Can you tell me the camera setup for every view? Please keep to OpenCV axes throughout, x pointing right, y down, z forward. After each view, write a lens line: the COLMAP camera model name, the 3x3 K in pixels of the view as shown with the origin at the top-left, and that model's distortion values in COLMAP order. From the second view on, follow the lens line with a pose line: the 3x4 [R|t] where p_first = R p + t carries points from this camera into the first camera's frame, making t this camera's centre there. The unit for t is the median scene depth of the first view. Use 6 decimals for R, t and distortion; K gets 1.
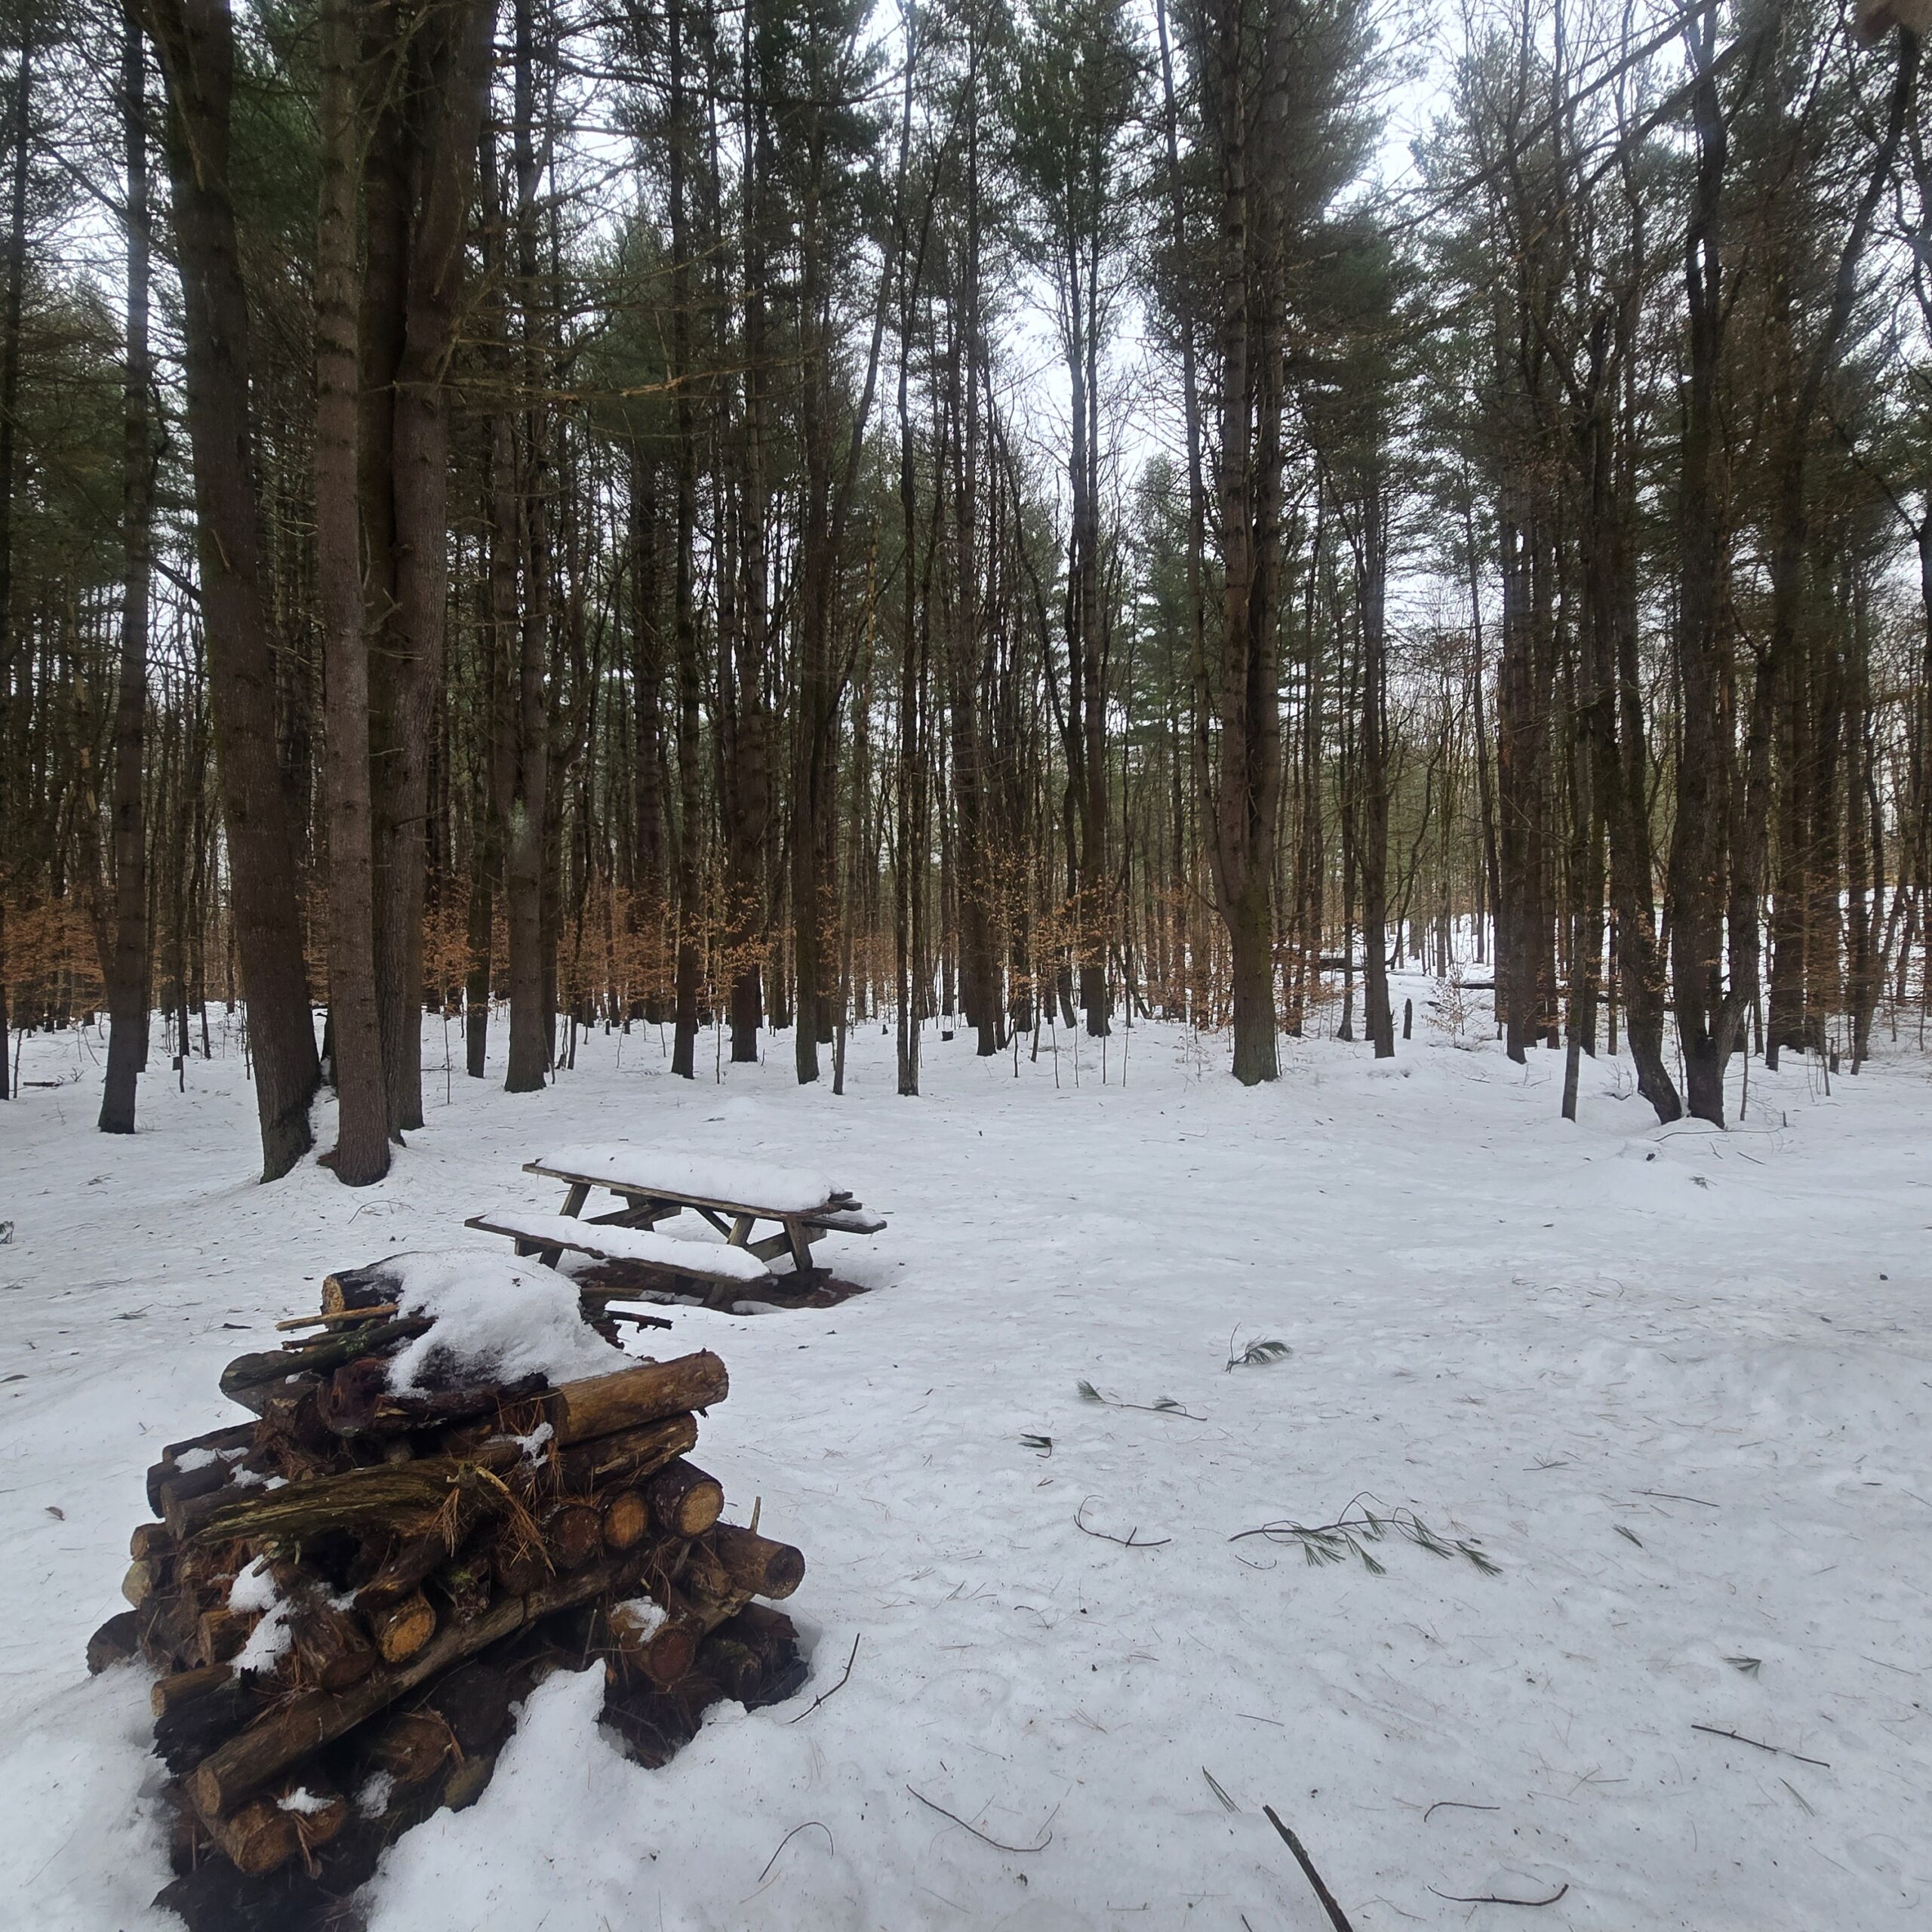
lens RADIAL K [[1043.3, 0, 964.4], [0, 1043.3, 959.4], [0, 0, 1]] dist [0.004208, -0.001803]
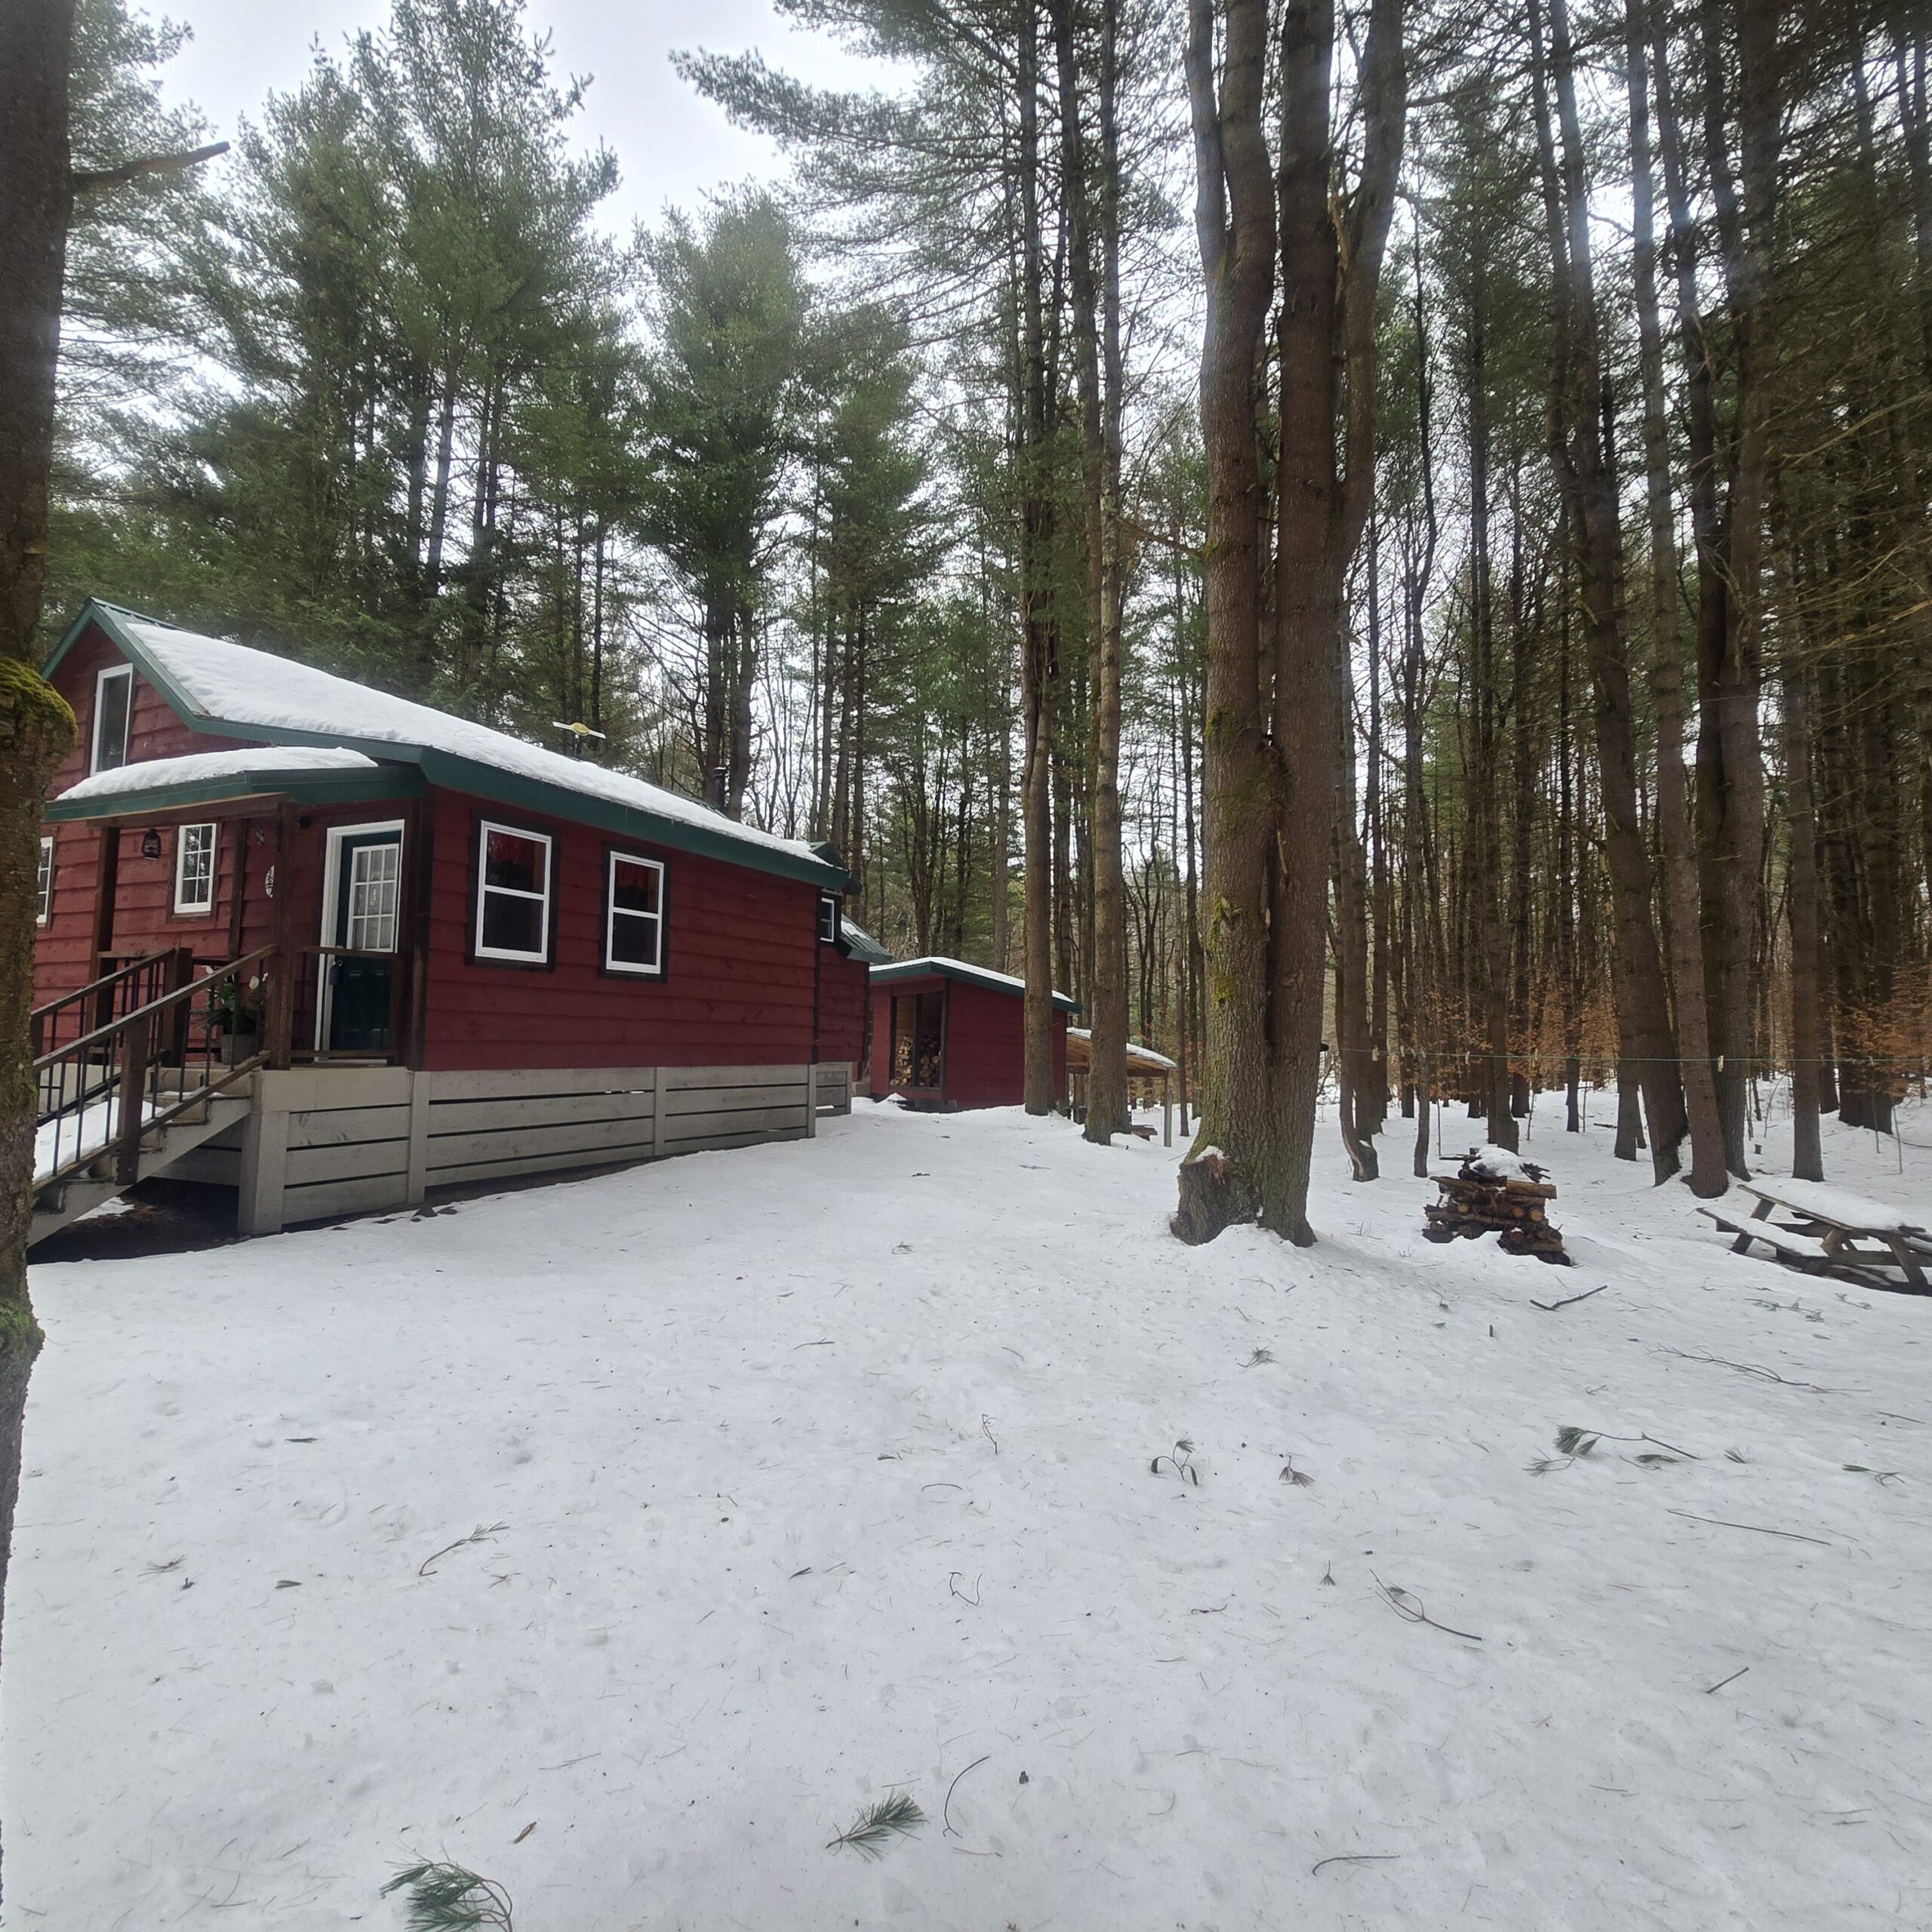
lens RADIAL K [[1043.3, 0, 959.3], [0, 1043.3, 957.5], [0, 0, 1]] dist [0.004208, -0.001803]
pose [[0.235780, -0.056896, -0.970139, 0.971806], [-0.001363, 0.998264, -0.058877, -0.073776], [0.971805, 0.015204, 0.235293, -0.655102]]
